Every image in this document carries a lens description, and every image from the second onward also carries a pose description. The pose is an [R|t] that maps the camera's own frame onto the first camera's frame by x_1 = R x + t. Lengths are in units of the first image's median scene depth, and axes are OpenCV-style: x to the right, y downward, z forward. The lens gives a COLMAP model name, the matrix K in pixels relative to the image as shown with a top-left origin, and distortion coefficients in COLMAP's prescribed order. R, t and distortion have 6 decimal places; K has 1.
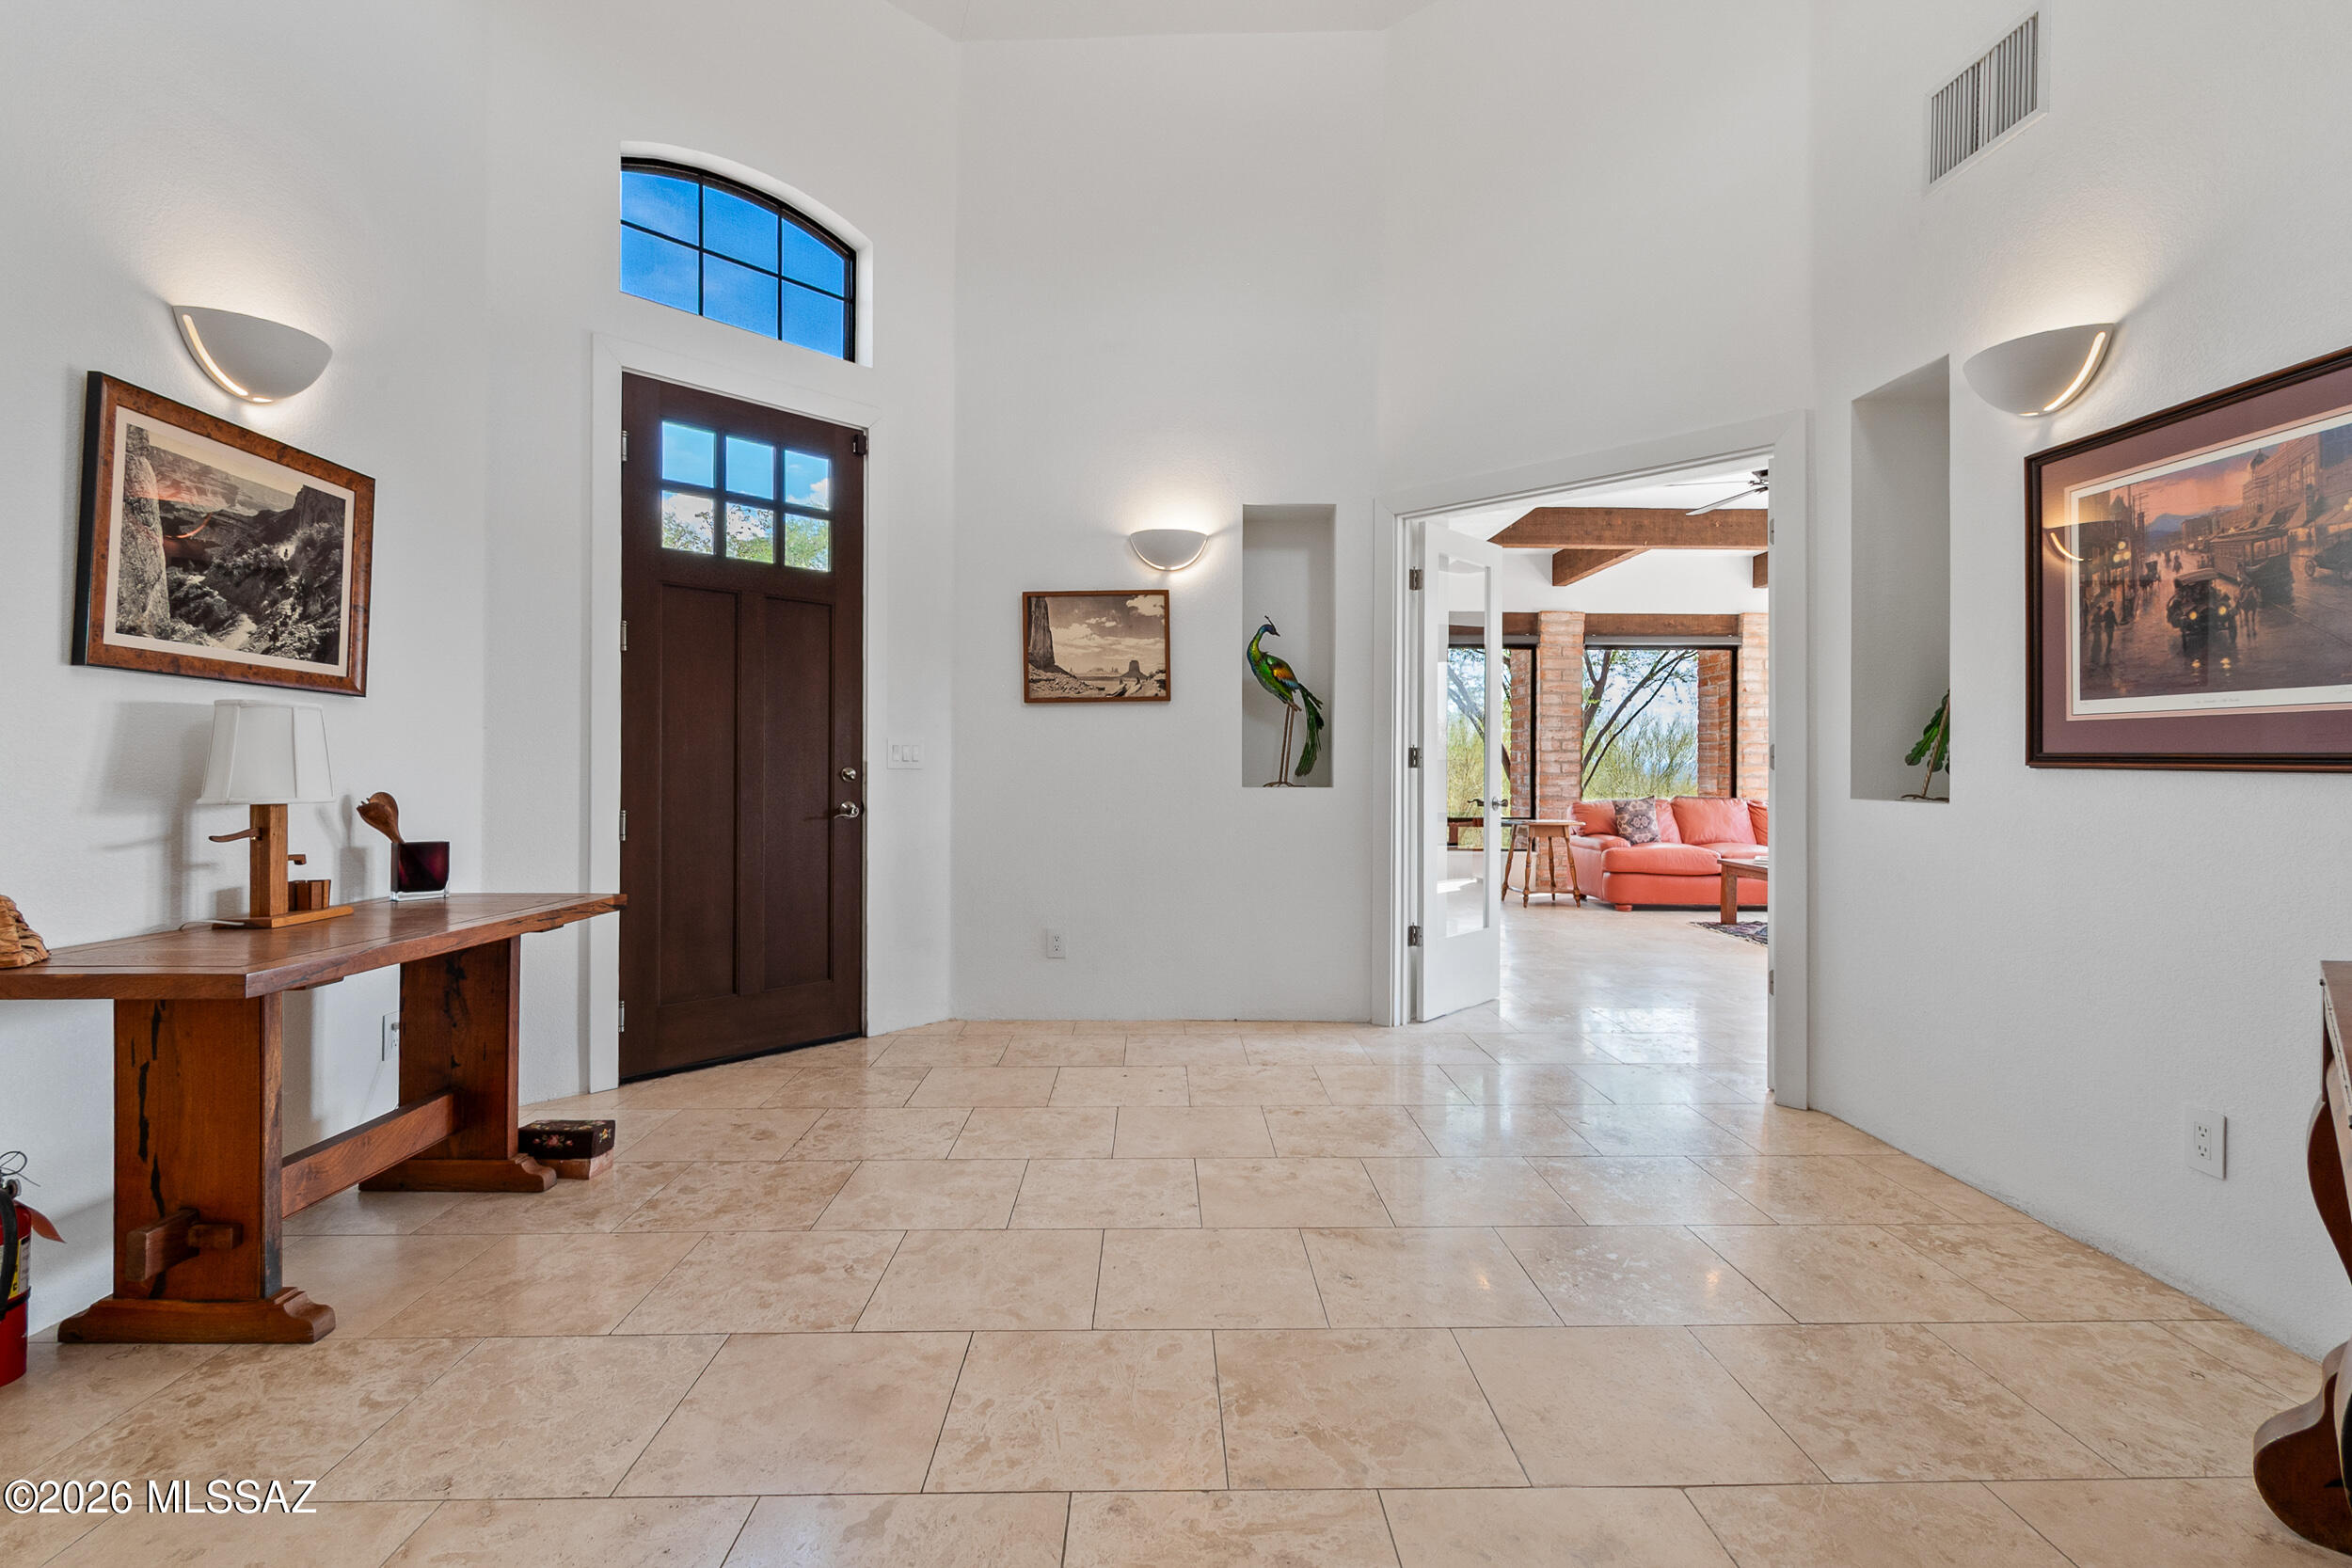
lens RADIAL K [[1057.0, 0, 1178.4], [0, 1057.0, 768.0], [0, 0, 1]] dist [0.005912, -0.000733]
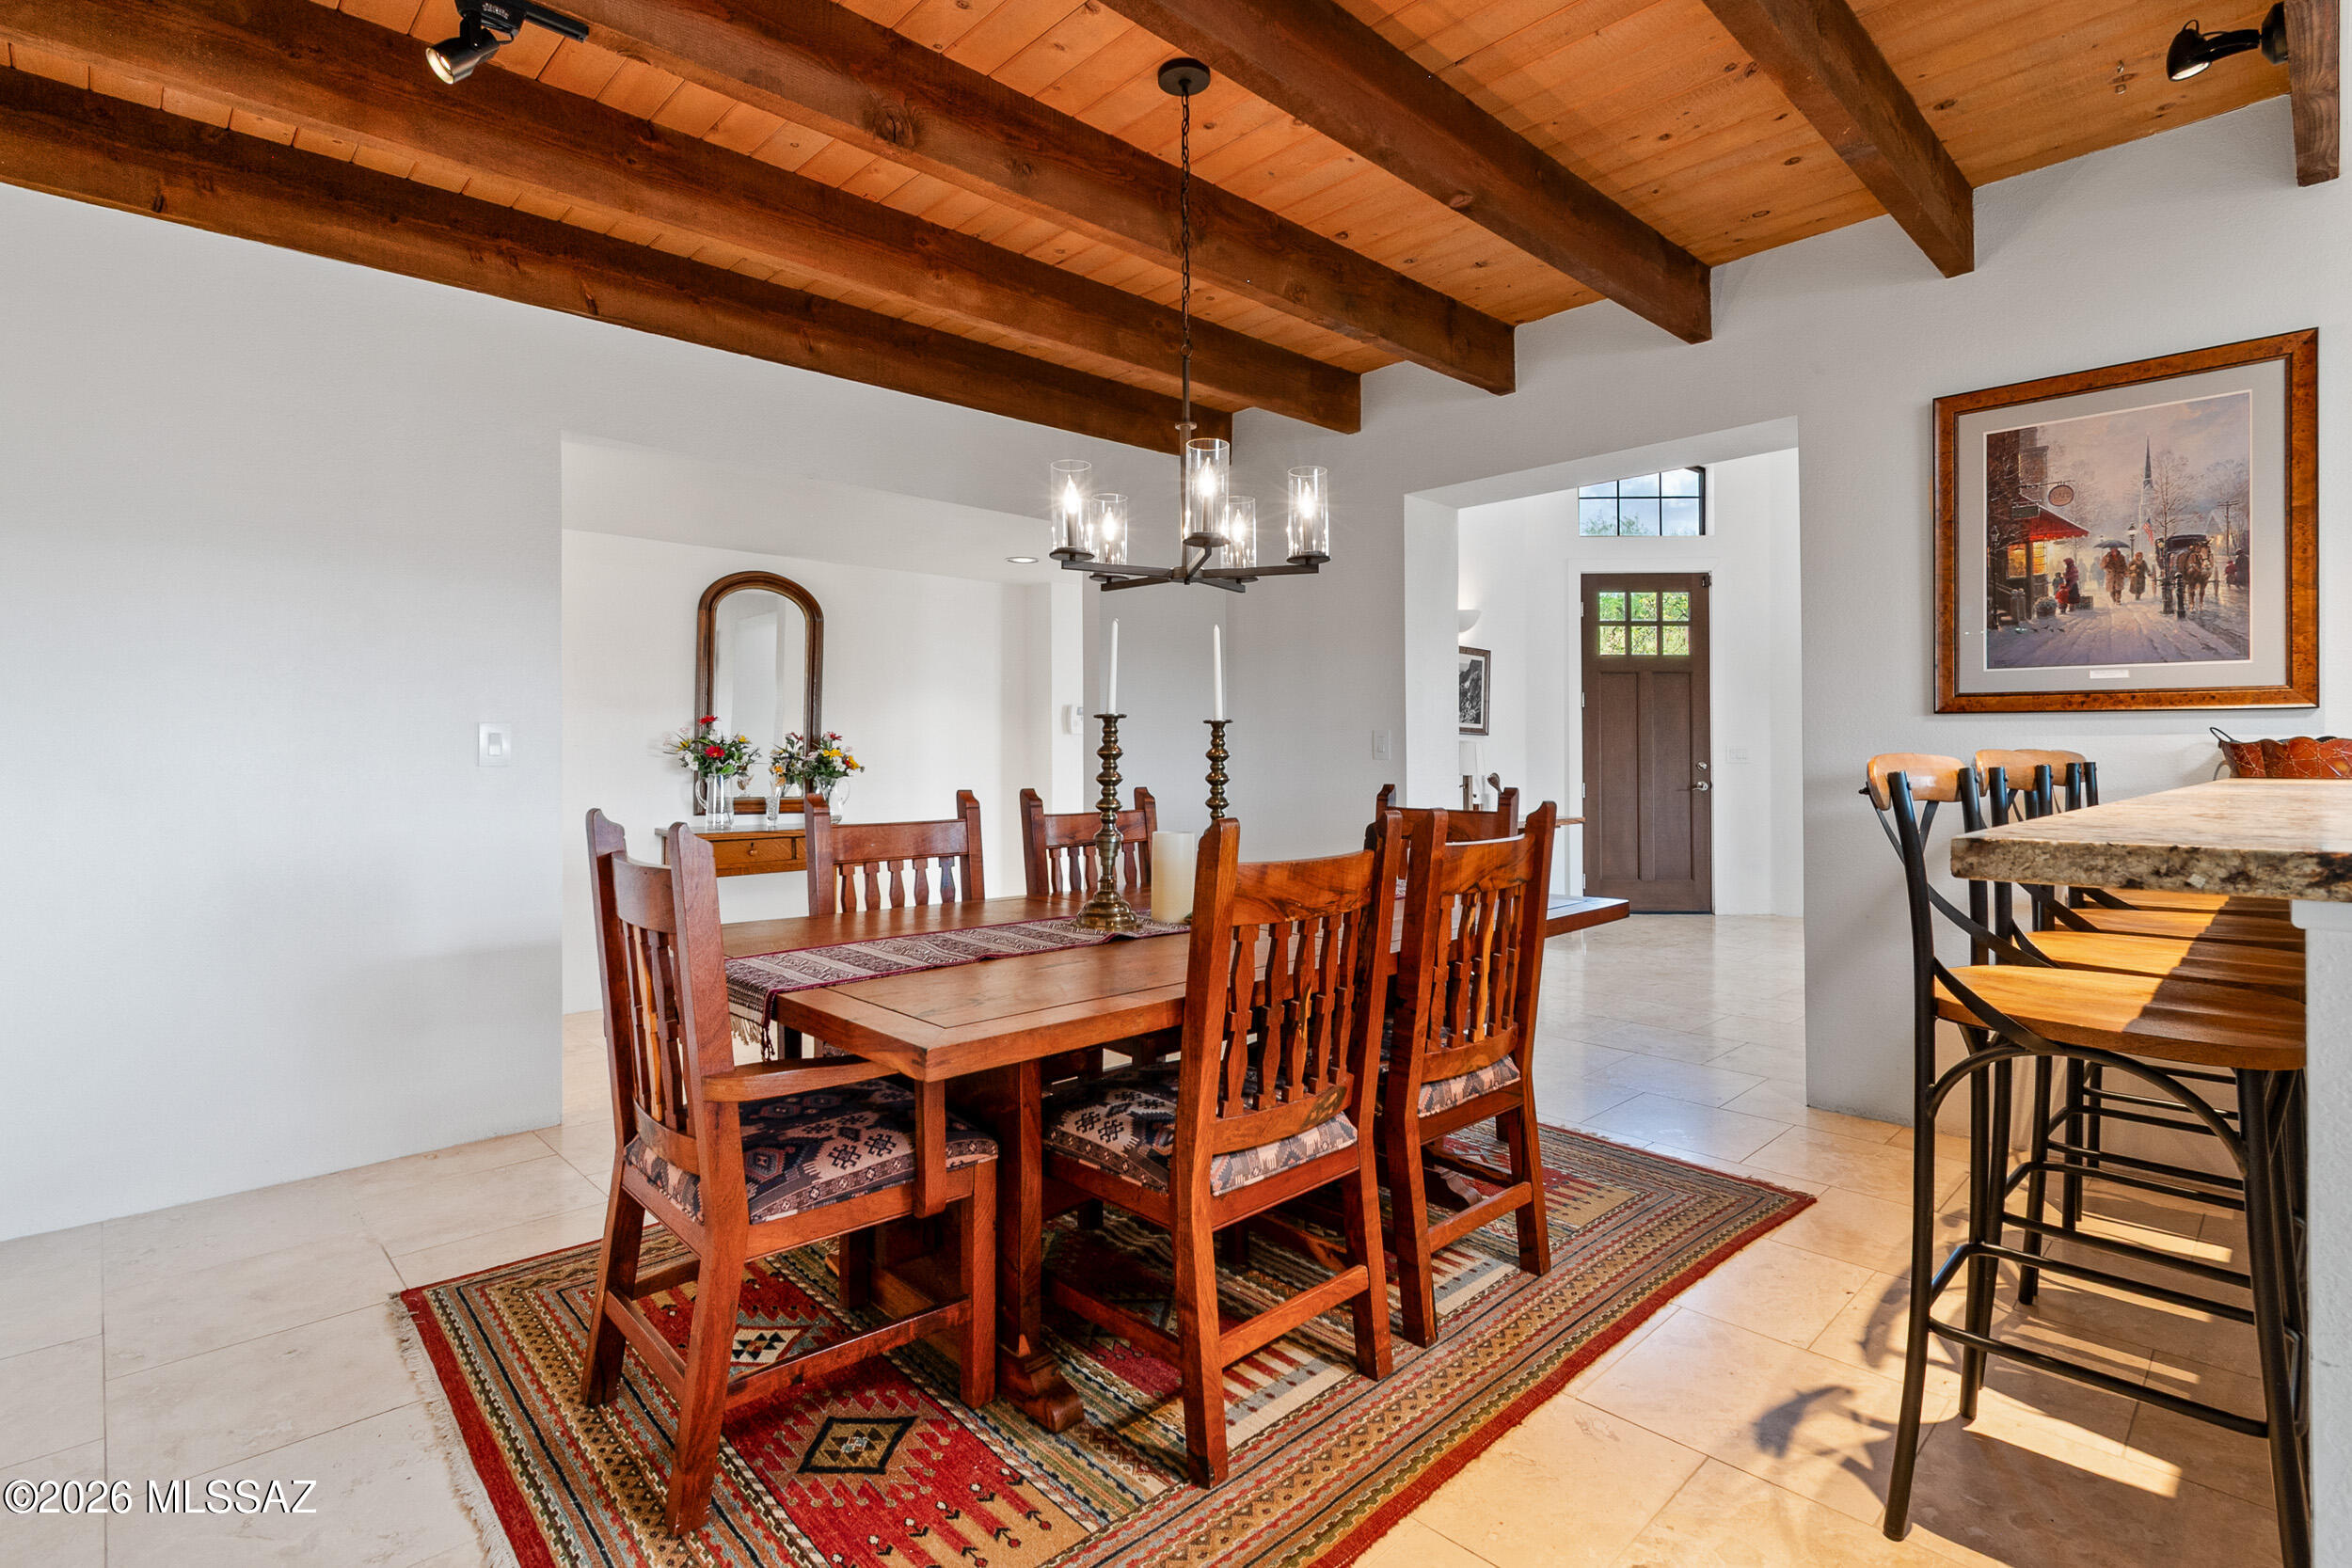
lens RADIAL K [[1123.6, 0, 1164.8], [0, 1123.6, 726.3], [0, 0, 1]] dist [-0.001937, -0.001225]
pose [[0.665126, -0.023519, -0.746360, 0.844571], [-0.000227, 0.999497, -0.031698, -0.002519], [0.746731, 0.021252, 0.664787, -1.581743]]
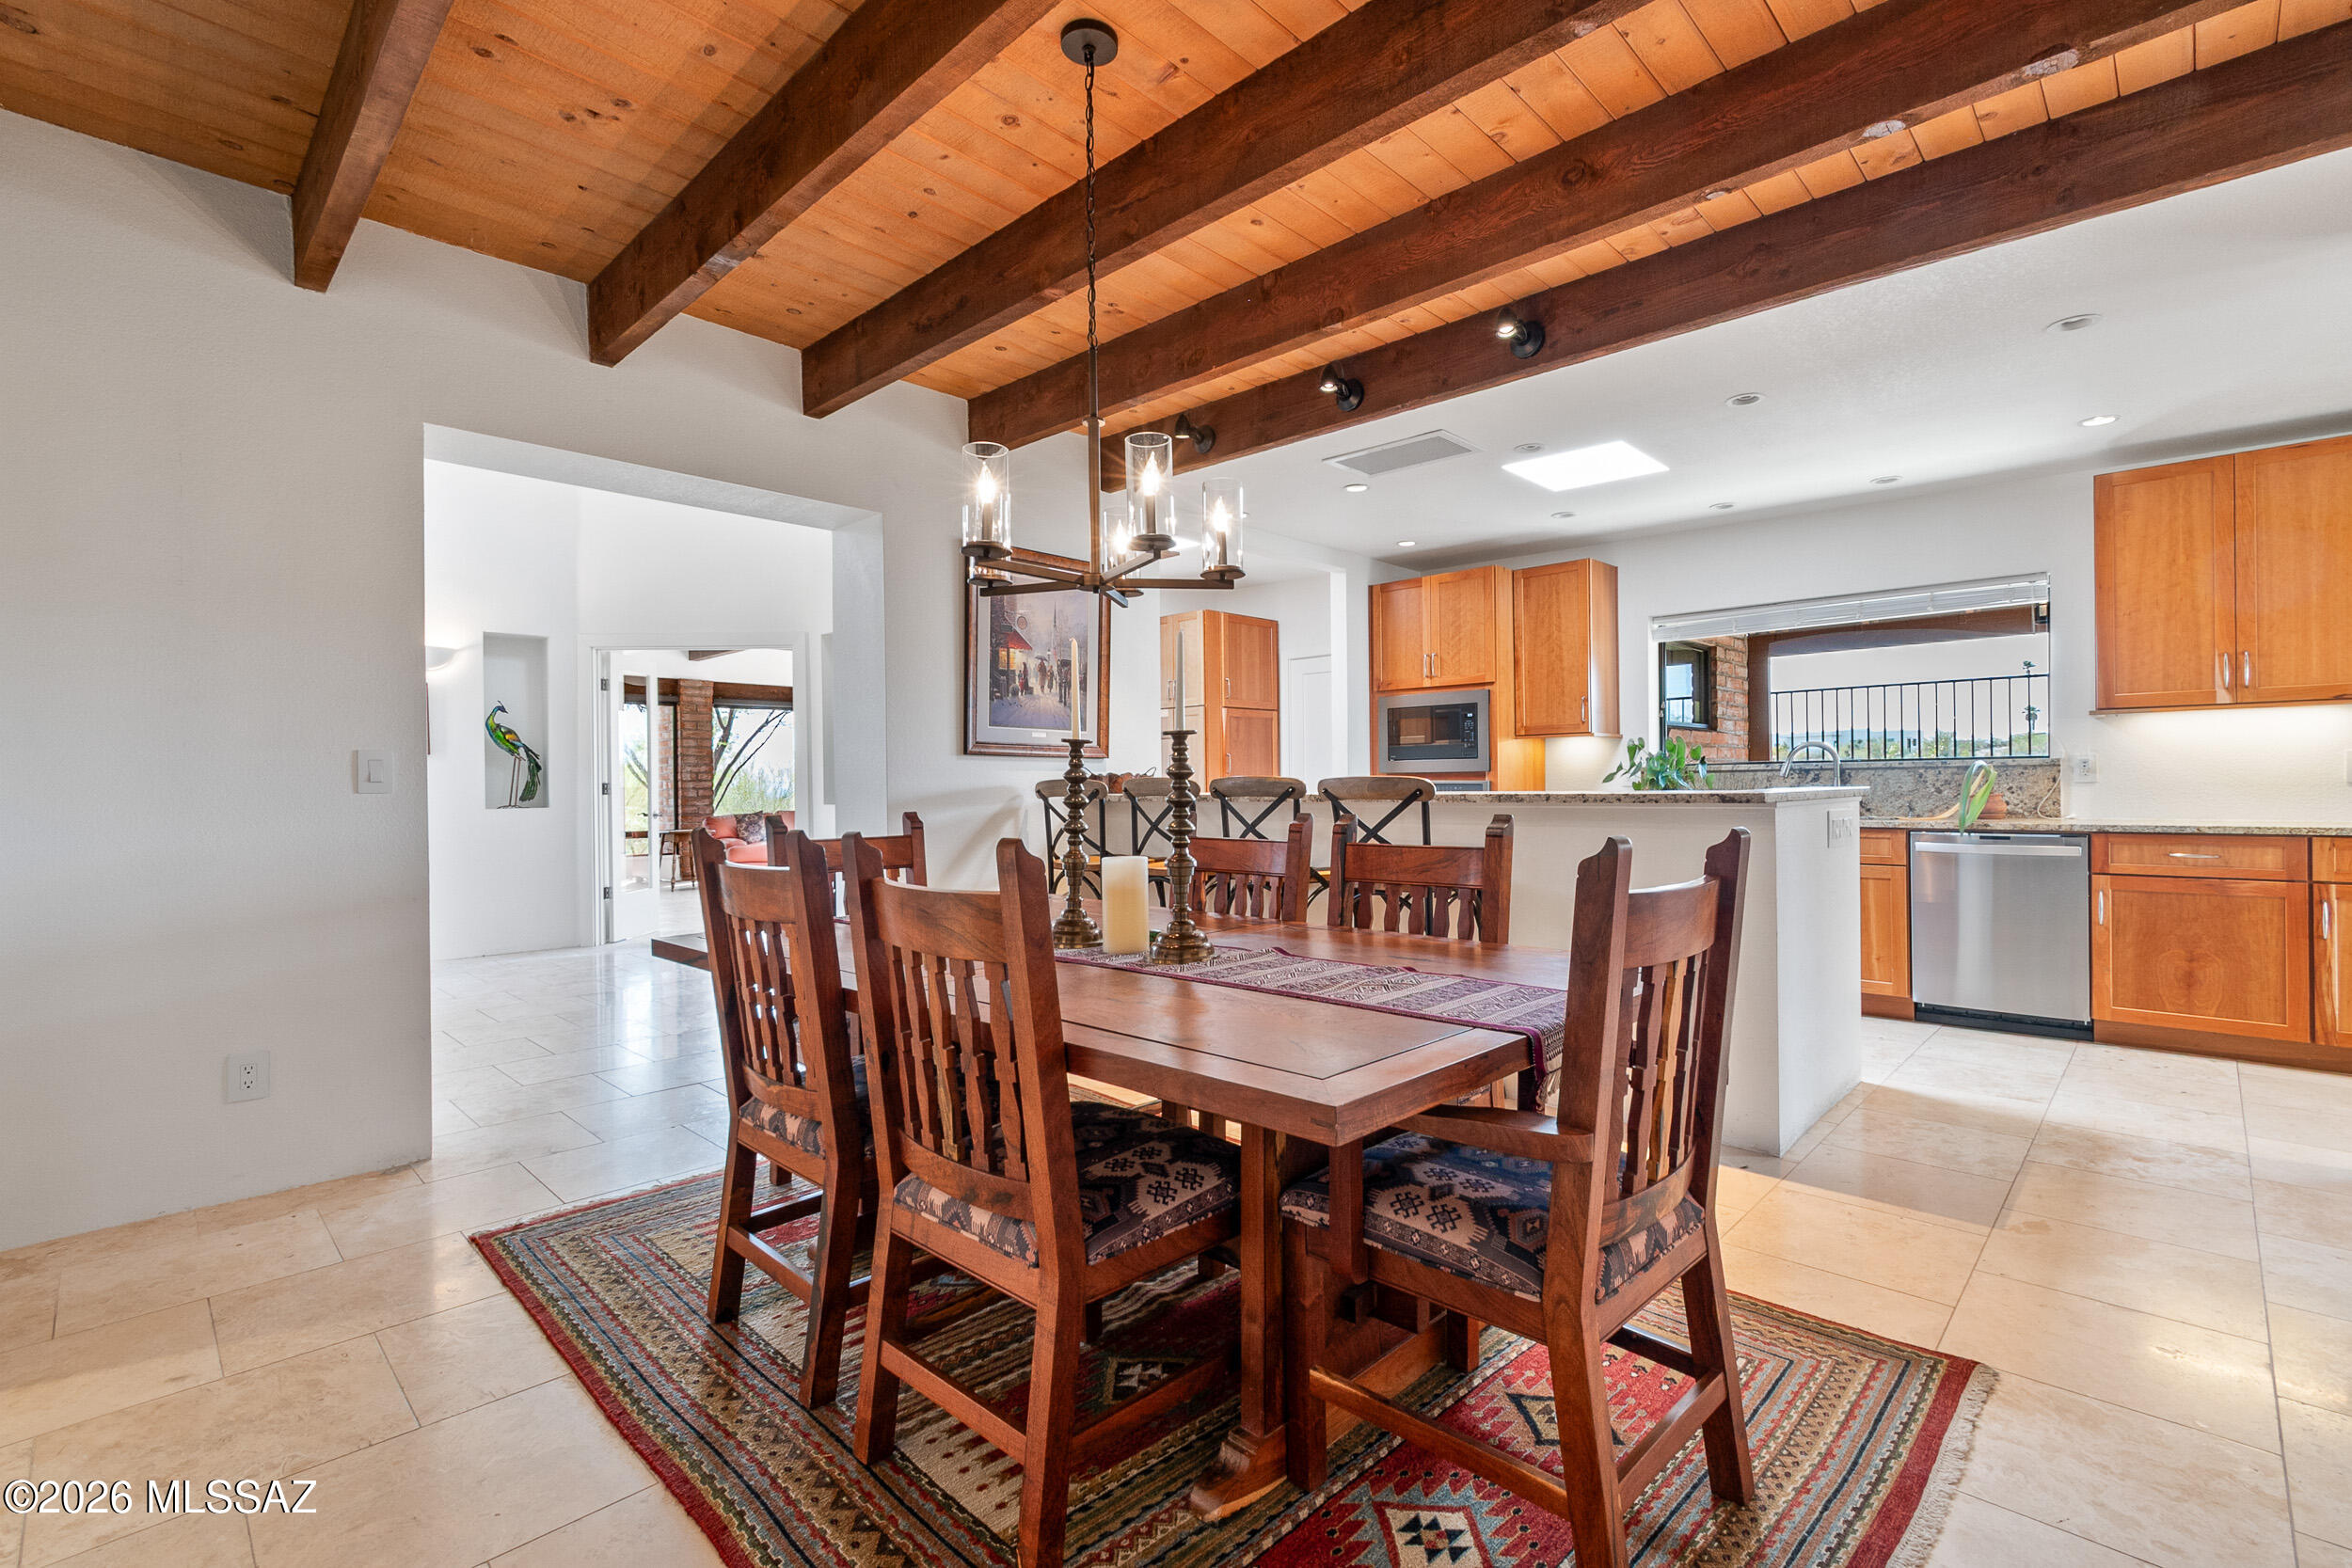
lens RADIAL K [[1057.0, 0, 1185.7], [0, 1057.0, 785.1], [0, 0, 1]] dist [0.005912, -0.000733]
pose [[0.714332, -0.012234, 0.699700, -0.547157], [0.016918, 0.999857, 0.000210, -0.000823], [-0.699602, 0.011687, 0.714437, -1.581411]]
